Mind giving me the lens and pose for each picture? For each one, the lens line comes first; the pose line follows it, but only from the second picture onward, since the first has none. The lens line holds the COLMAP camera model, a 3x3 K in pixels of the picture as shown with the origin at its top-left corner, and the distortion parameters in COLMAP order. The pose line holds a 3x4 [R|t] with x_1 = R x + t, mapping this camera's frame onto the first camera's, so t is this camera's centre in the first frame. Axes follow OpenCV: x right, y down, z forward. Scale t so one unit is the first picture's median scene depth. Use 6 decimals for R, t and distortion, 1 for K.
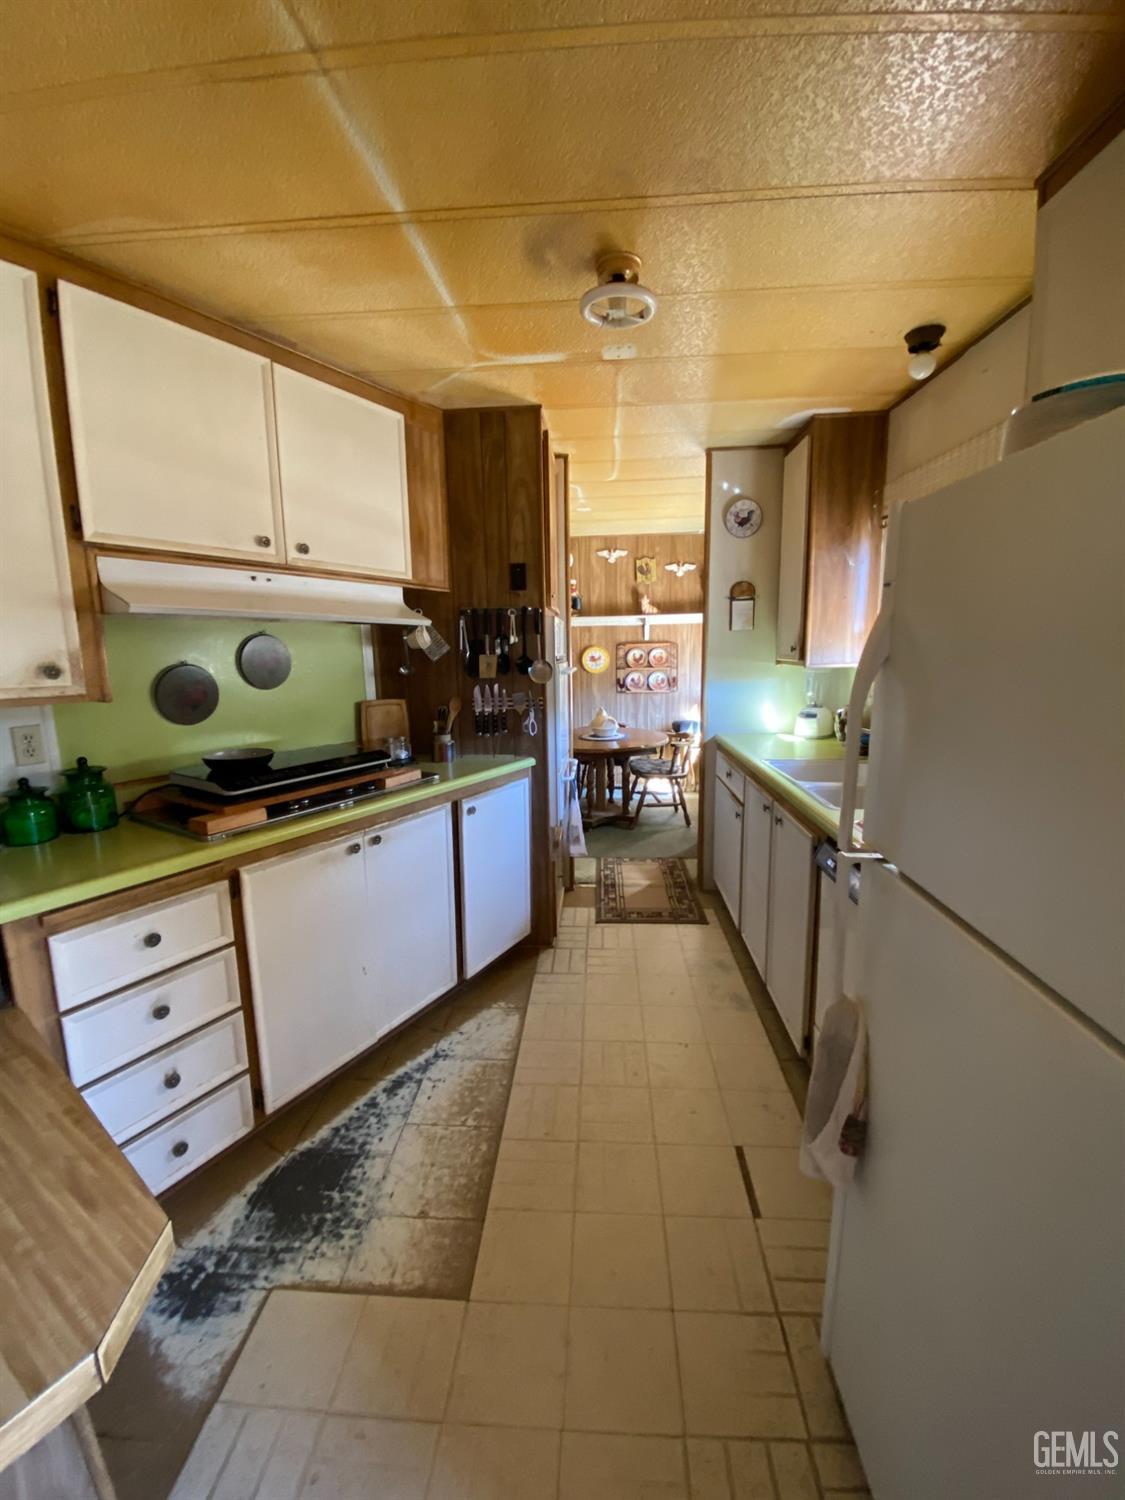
lens RADIAL K [[609.3, 0, 562.5], [0, 609.3, 750.0], [0, 0, 1]] dist [0.014633, -0.018817]
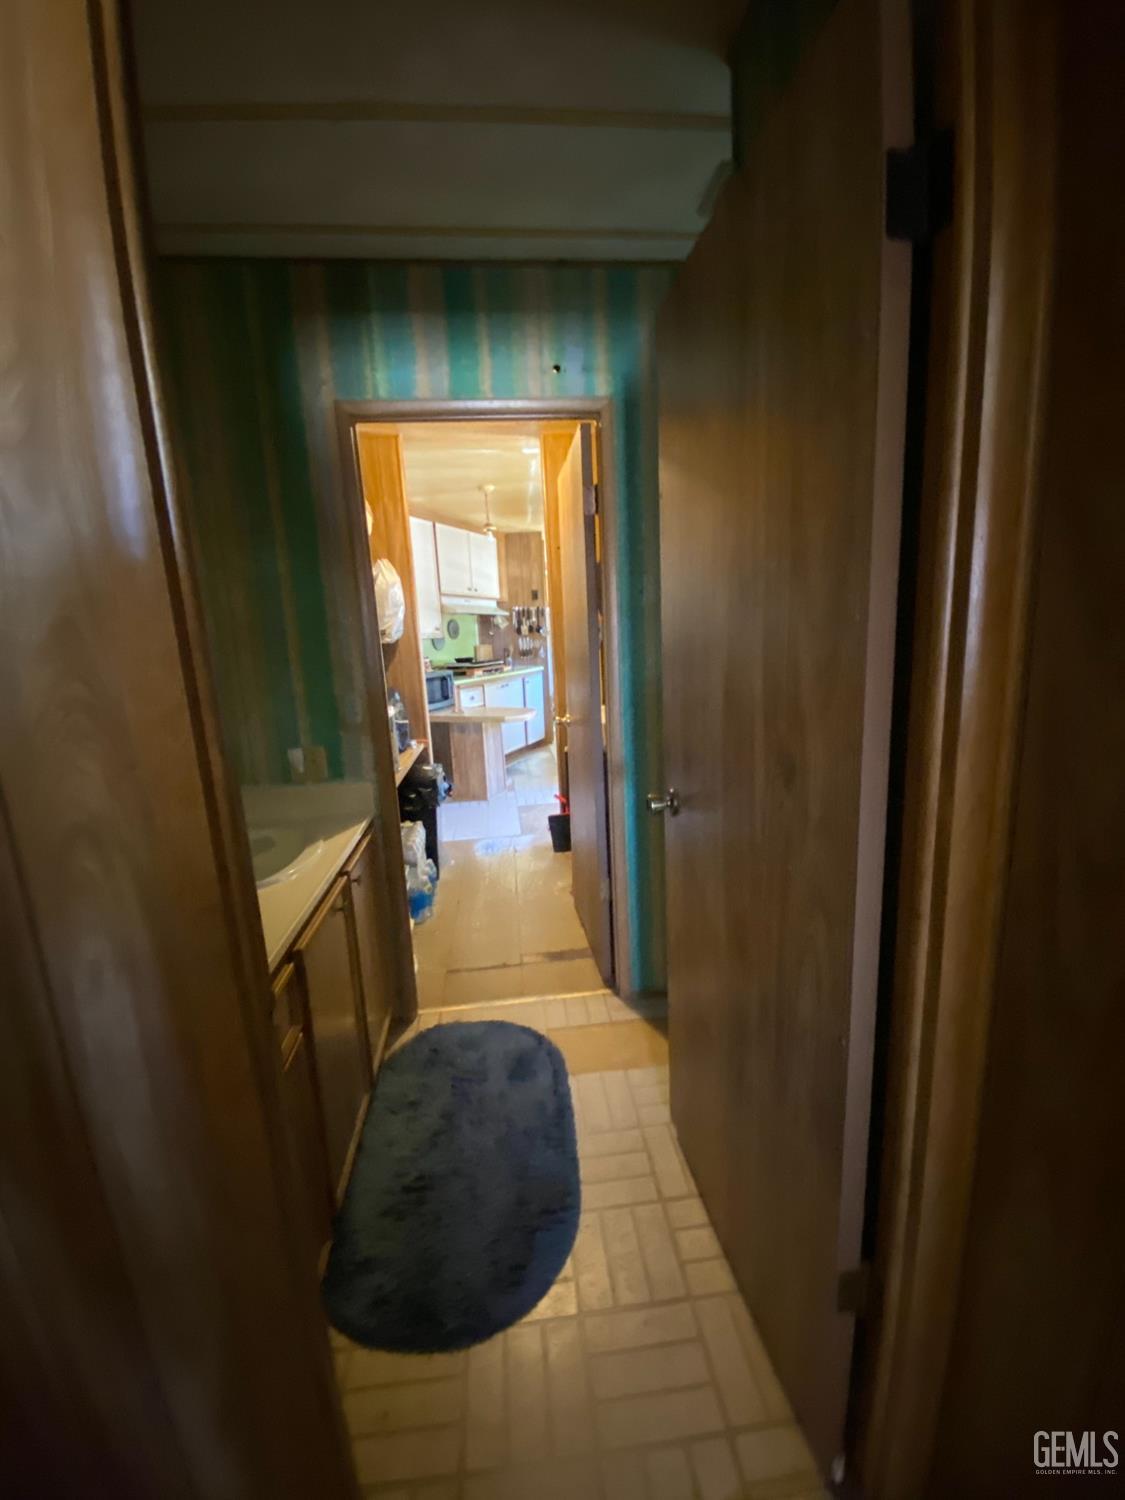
lens RADIAL K [[614.8, 0, 562.5], [0, 614.8, 750.0], [0, 0, 1]] dist [0.016346, -0.000097]
pose [[0.983302, -0.061938, 0.171117, -0.460086], [0.059678, 0.998050, 0.018323, 0.343641], [-0.171919, -0.007805, 0.985080, -1.659574]]
